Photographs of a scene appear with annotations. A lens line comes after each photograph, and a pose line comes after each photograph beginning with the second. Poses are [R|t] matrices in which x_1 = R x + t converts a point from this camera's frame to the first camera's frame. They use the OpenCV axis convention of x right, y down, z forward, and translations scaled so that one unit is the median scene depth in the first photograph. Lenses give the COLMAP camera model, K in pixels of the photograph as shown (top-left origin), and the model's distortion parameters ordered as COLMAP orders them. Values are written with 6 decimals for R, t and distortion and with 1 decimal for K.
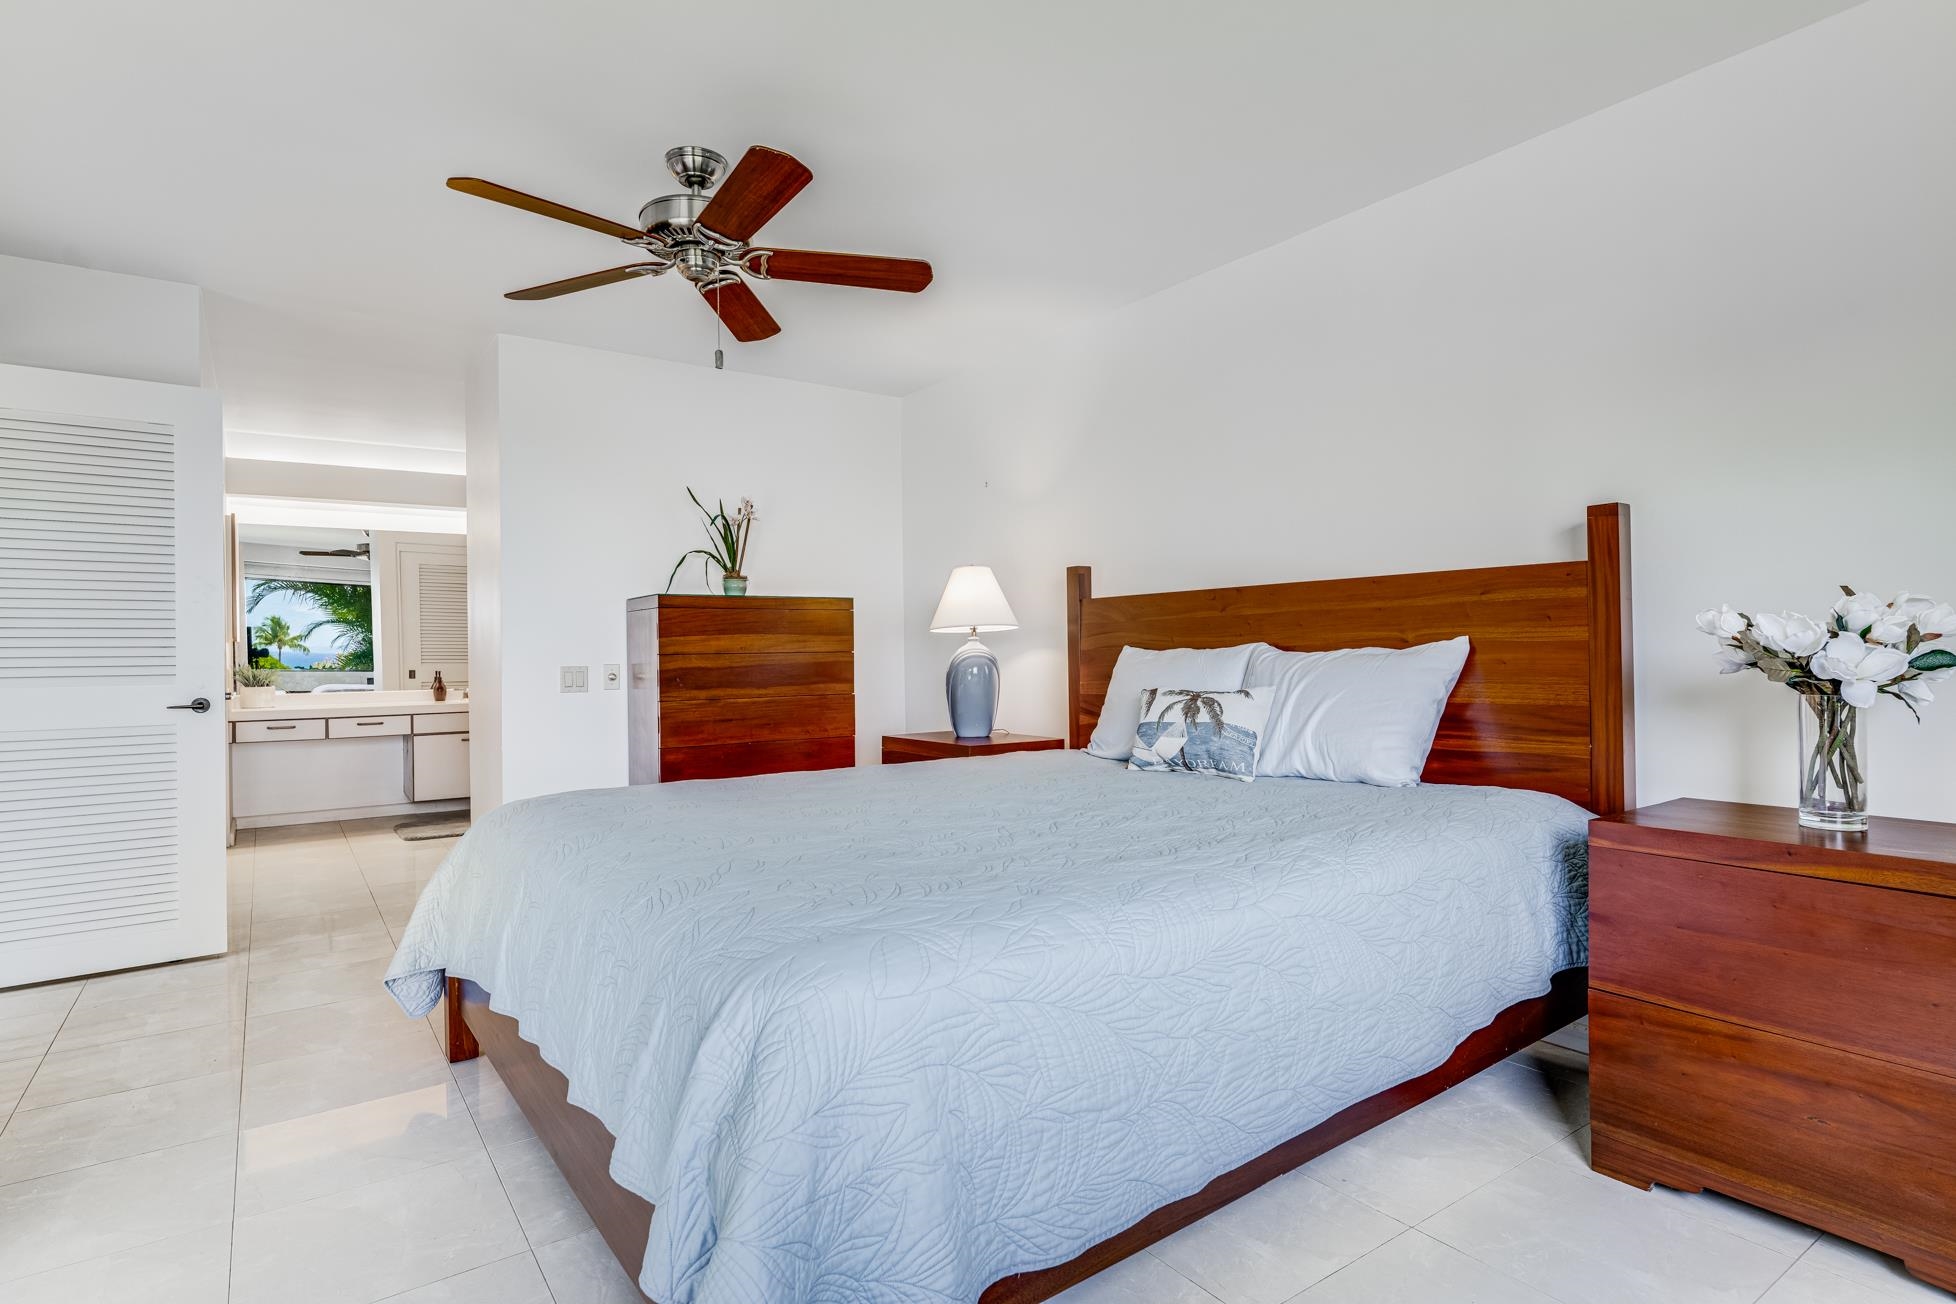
lens RADIAL K [[997.6, 0, 961.3], [0, 997.6, 638.2], [0, 0, 1]] dist [0.002551, 0.000470]
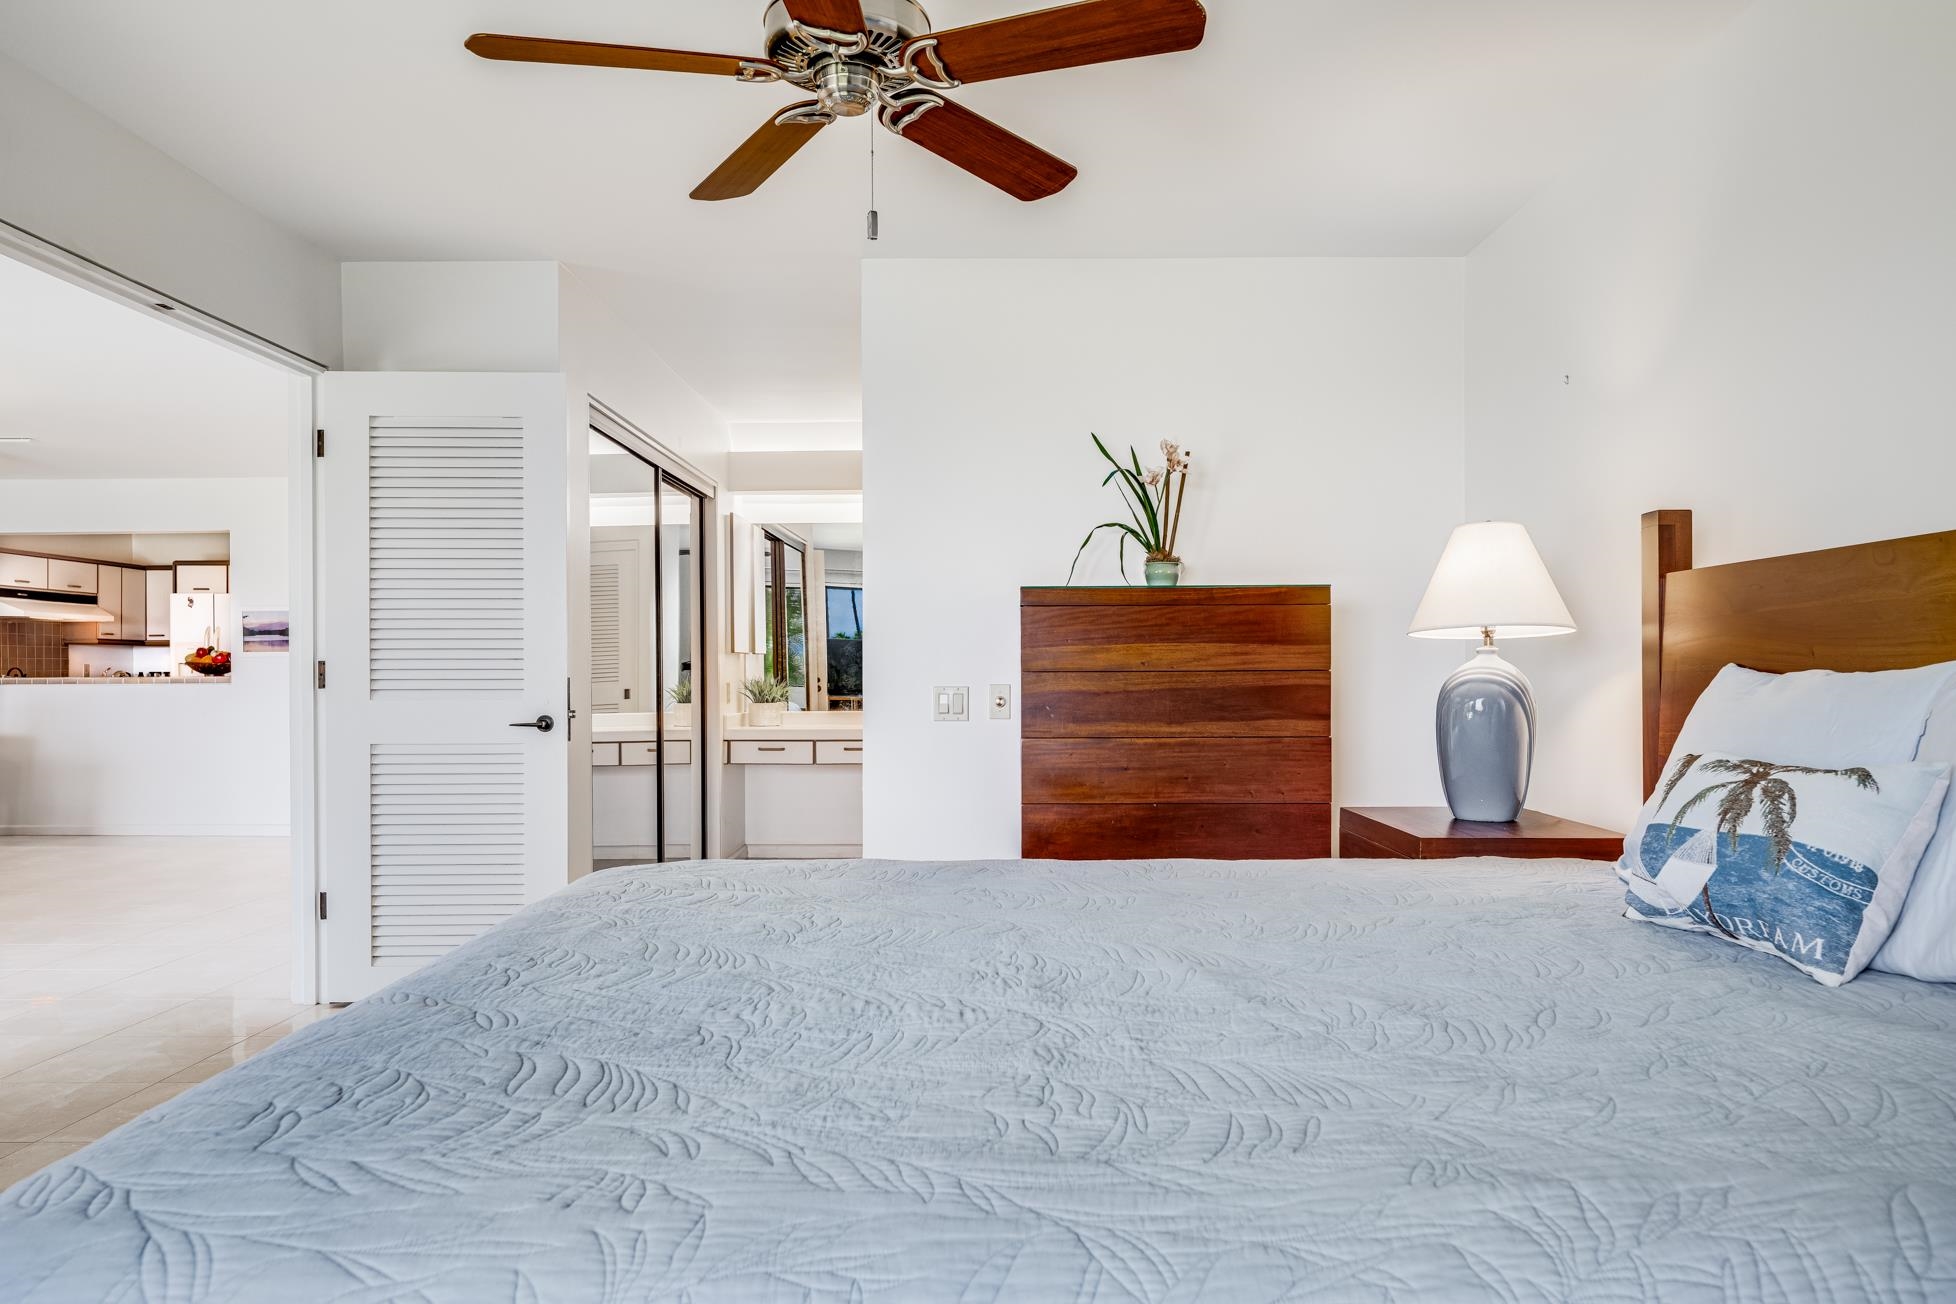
lens RADIAL K [[1307.8, 0, 976.6], [0, 1307.8, 658.5], [0, 0, 1]] dist [0.002745, -0.002544]
pose [[0.819702, 0.003824, -0.572777, 0.201923], [0.000501, 0.999973, 0.007394, 0.000031], [0.572790, -0.006348, 0.819678, 0.217133]]
